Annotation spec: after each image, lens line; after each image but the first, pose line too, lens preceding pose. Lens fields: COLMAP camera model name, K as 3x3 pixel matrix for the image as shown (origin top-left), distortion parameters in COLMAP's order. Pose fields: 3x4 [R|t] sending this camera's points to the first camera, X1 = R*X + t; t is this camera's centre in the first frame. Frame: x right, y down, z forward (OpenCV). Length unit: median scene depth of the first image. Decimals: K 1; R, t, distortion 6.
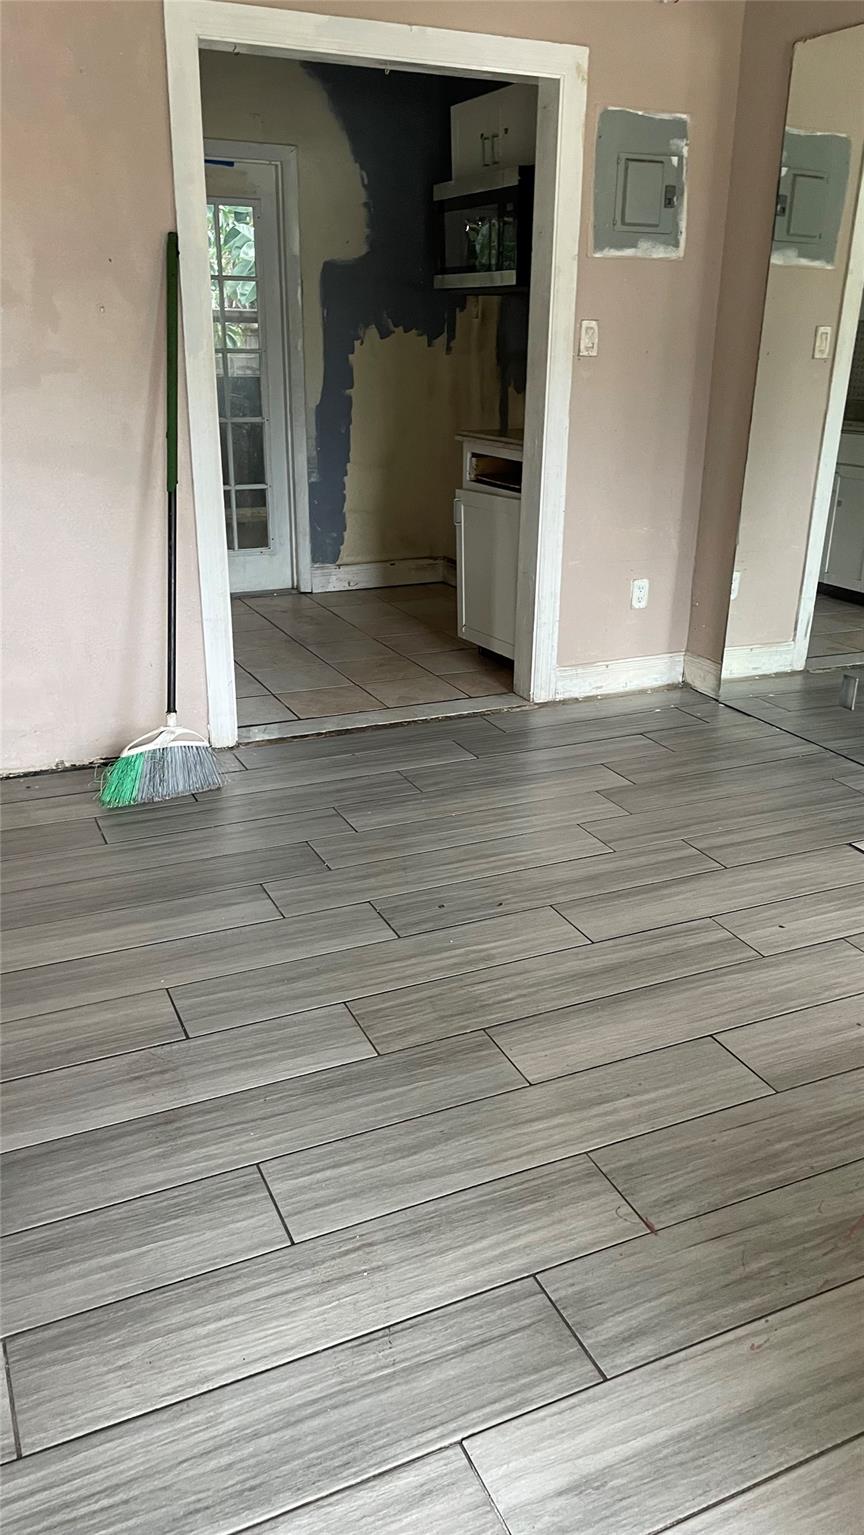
lens RADIAL K [[1163.3, 0, 432.0], [0, 1163.3, 767.5], [0, 0, 1]] dist [0.109873, -0.128154]
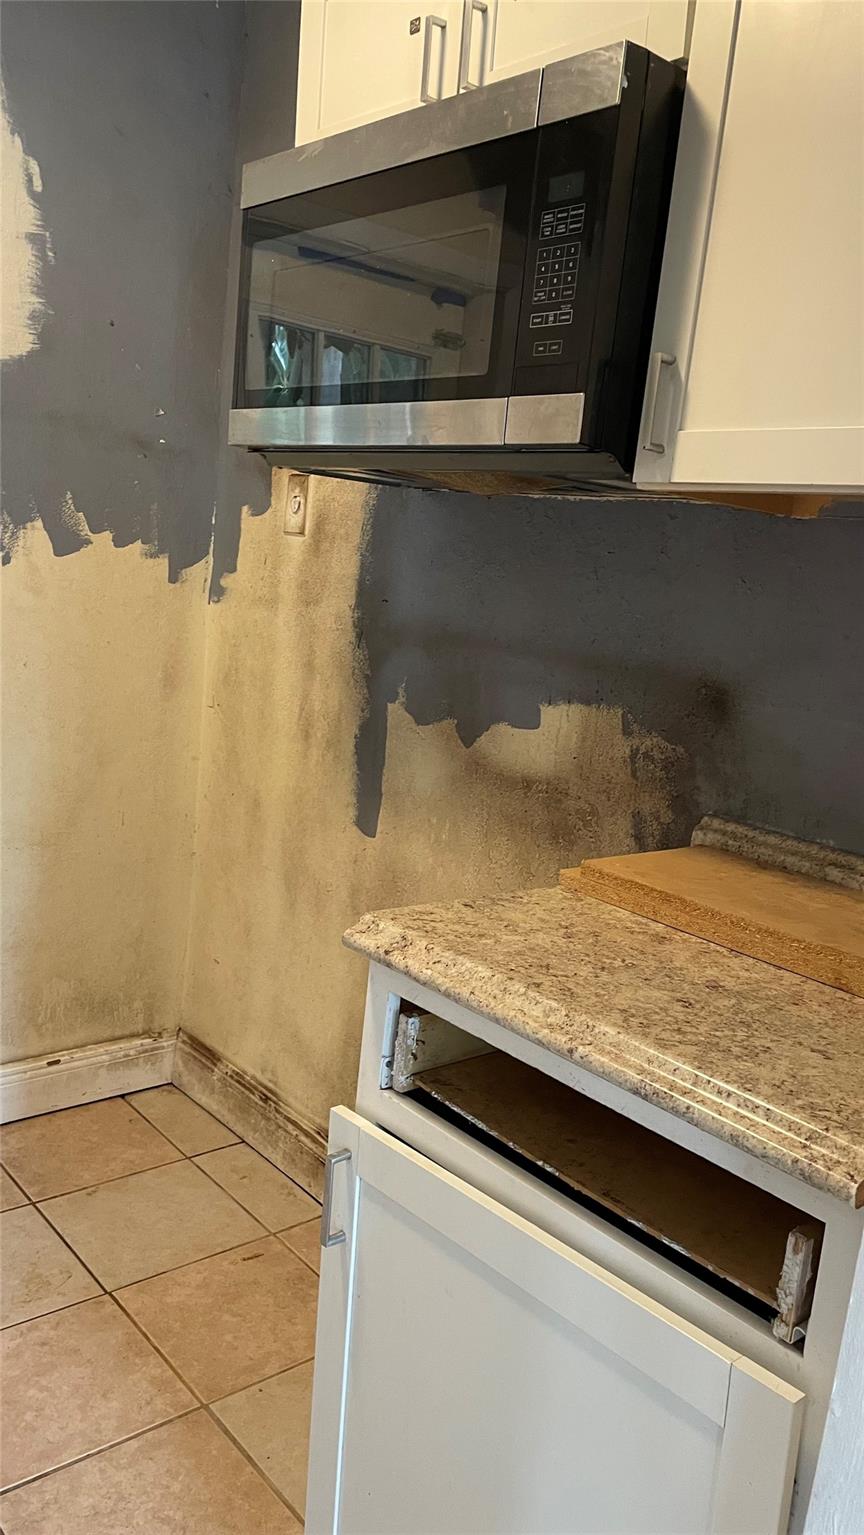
lens RADIAL K [[1163.3, 0, 432.0], [0, 1163.3, 767.5], [0, 0, 1]] dist [0.109873, -0.128154]
pose [[0.957934, 0.048858, 0.282798, -0.031368], [0.000609, 0.985053, -0.172249, -0.225353], [-0.286987, 0.165175, 0.943587, 0.601314]]
